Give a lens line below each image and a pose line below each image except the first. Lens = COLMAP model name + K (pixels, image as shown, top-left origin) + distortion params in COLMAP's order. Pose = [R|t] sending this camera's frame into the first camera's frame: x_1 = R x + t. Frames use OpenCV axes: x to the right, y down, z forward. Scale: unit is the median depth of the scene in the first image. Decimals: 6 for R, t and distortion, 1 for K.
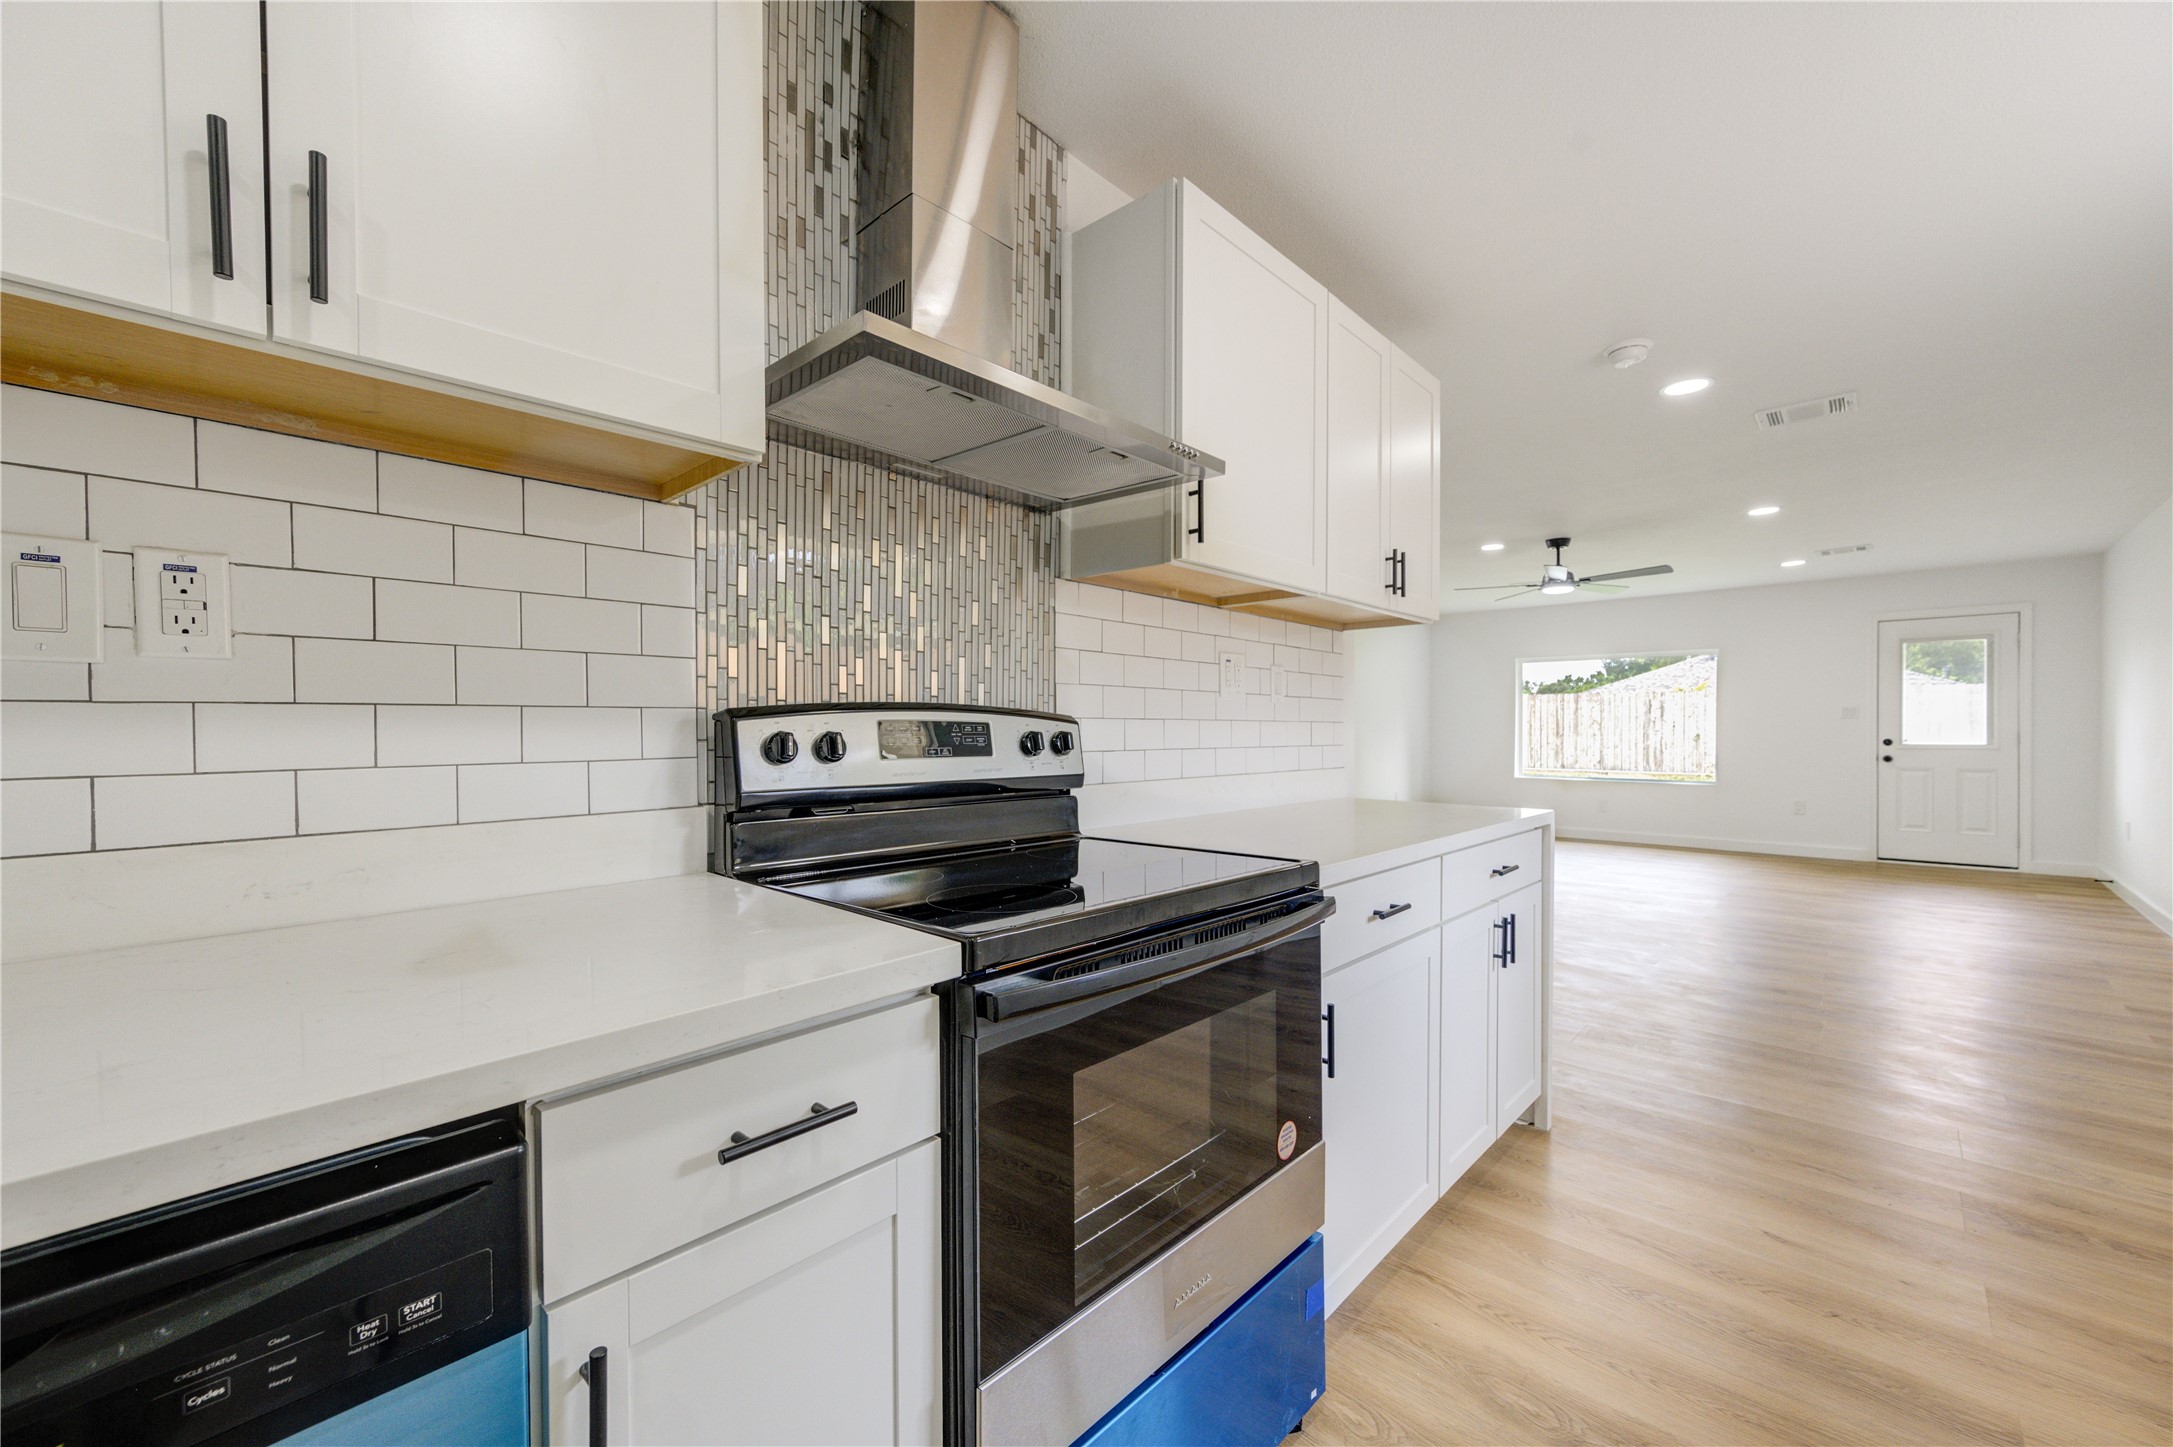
lens RADIAL K [[847.1, 0, 1075.6], [0, 847.1, 740.1], [0, 0, 1]] dist [0.001541, -0.000127]
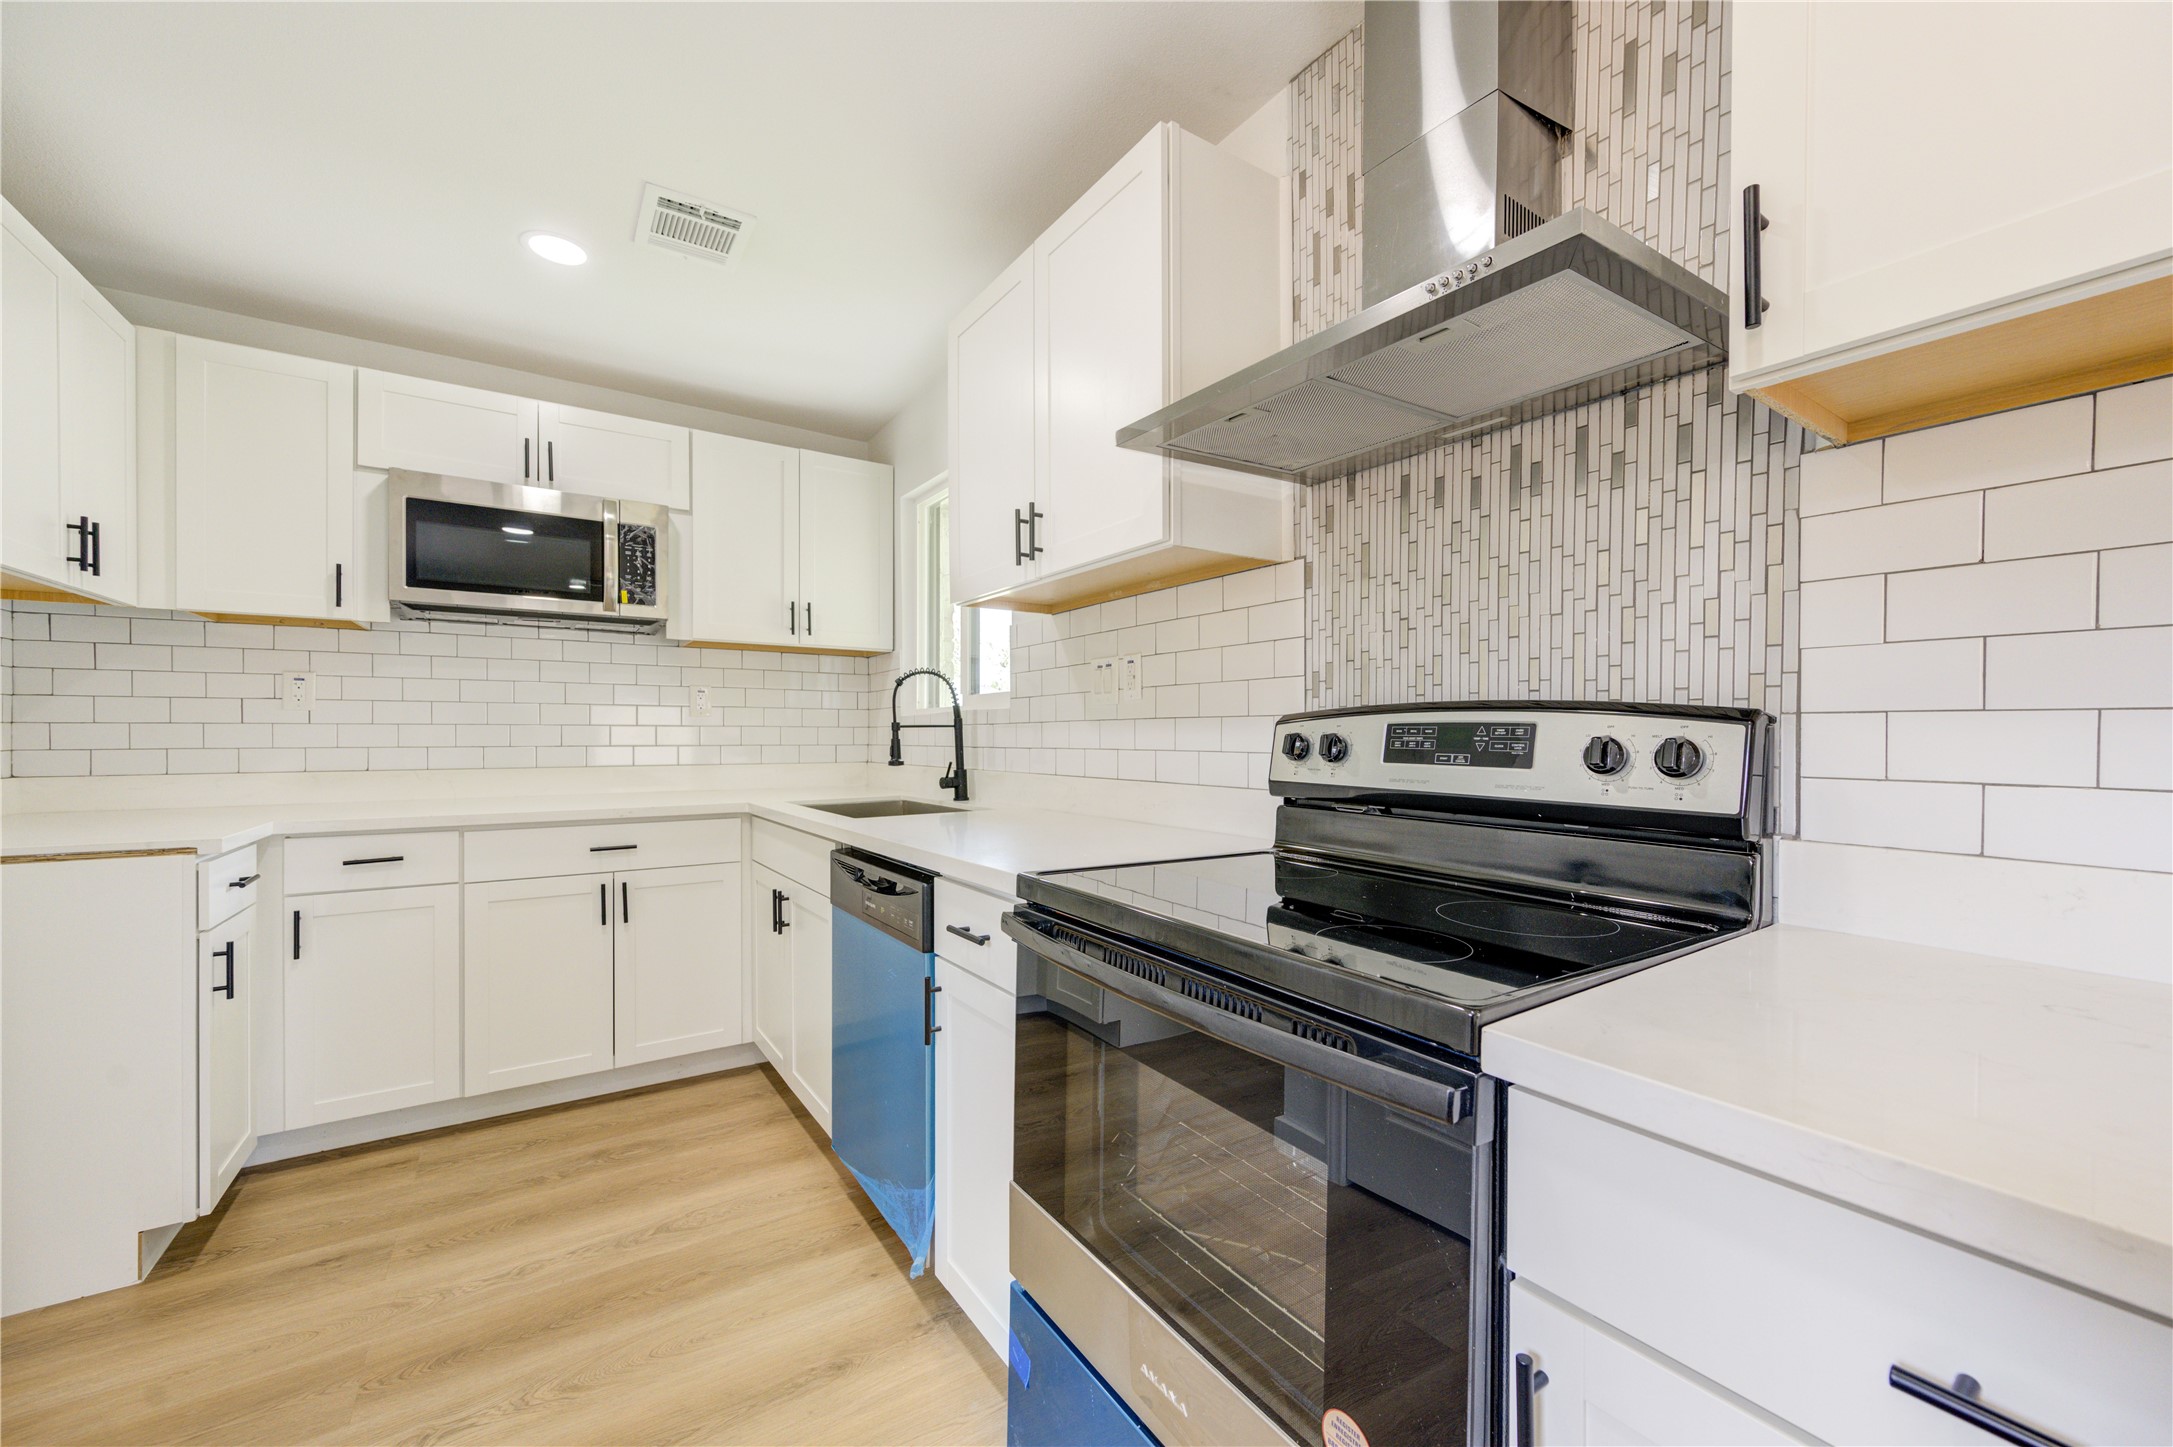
lens RADIAL K [[847.1, 0, 1094.6], [0, 847.1, 736.7], [0, 0, 1]] dist [0.001541, -0.000127]
pose [[-0.206009, 0.006570, -0.978528, 0.675841], [-0.016180, 0.999818, 0.010120, -0.010069], [0.978416, 0.017917, -0.205865, 0.753248]]
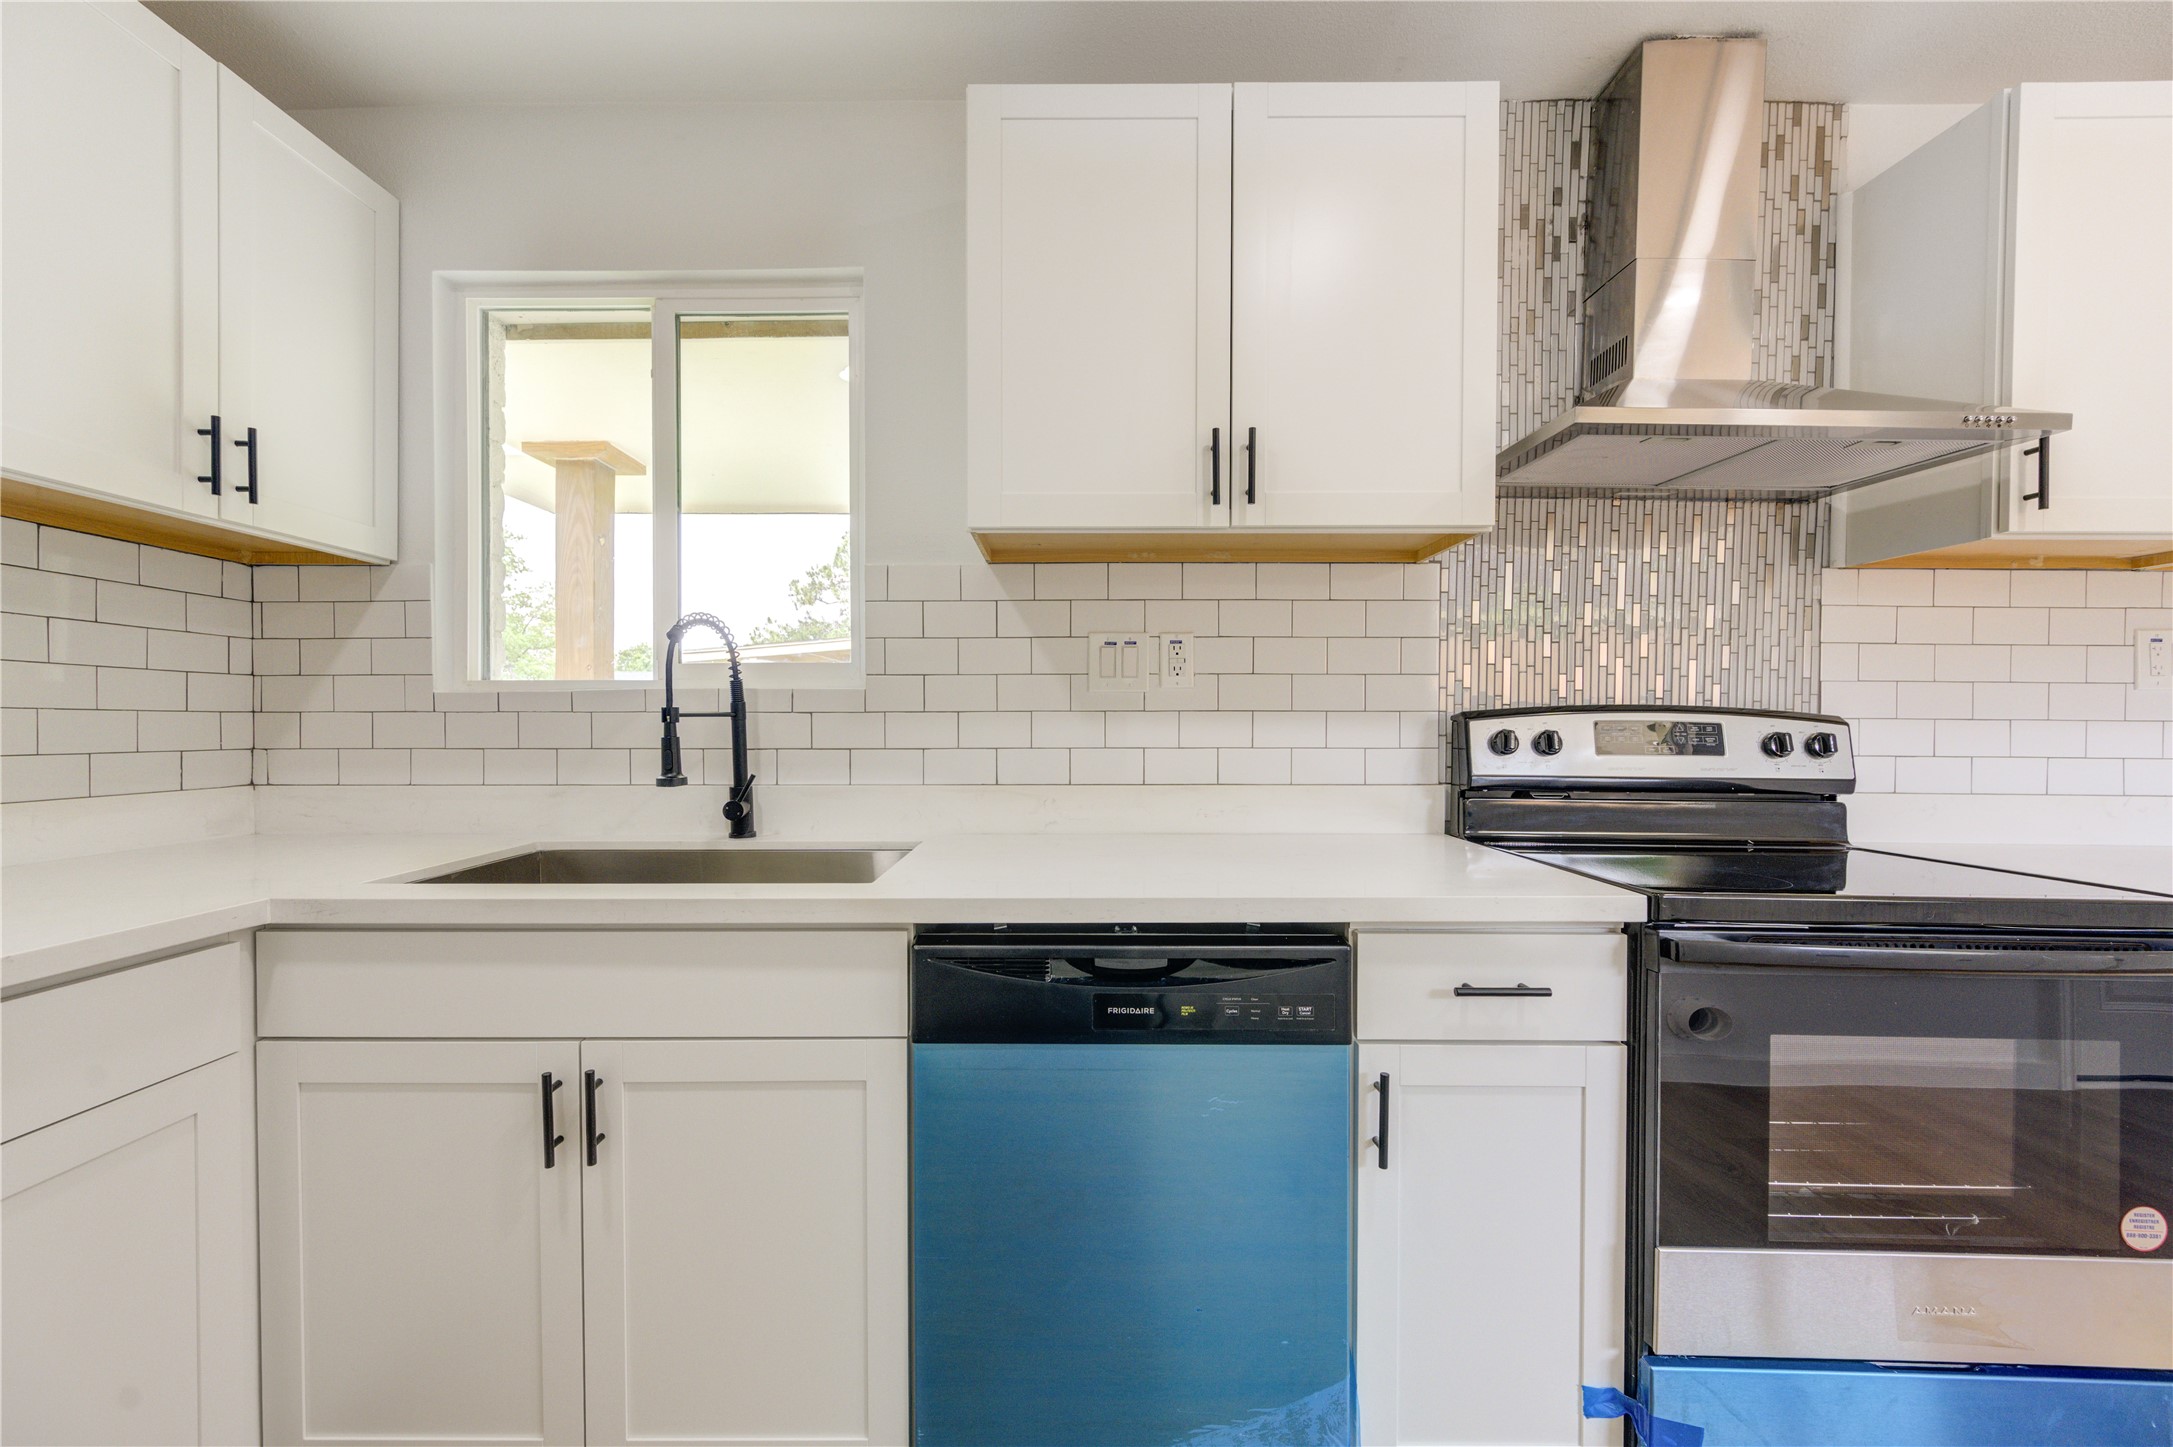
lens RADIAL K [[847.1, 0, 1069.3], [0, 847.1, 732.3], [0, 0, 1]] dist [0.001541, -0.000127]
pose [[0.683718, 0.012106, -0.729646, 0.104208], [-0.017631, 0.999845, 0.000068, 0.004019], [0.729533, 0.012818, 0.683826, -0.271593]]
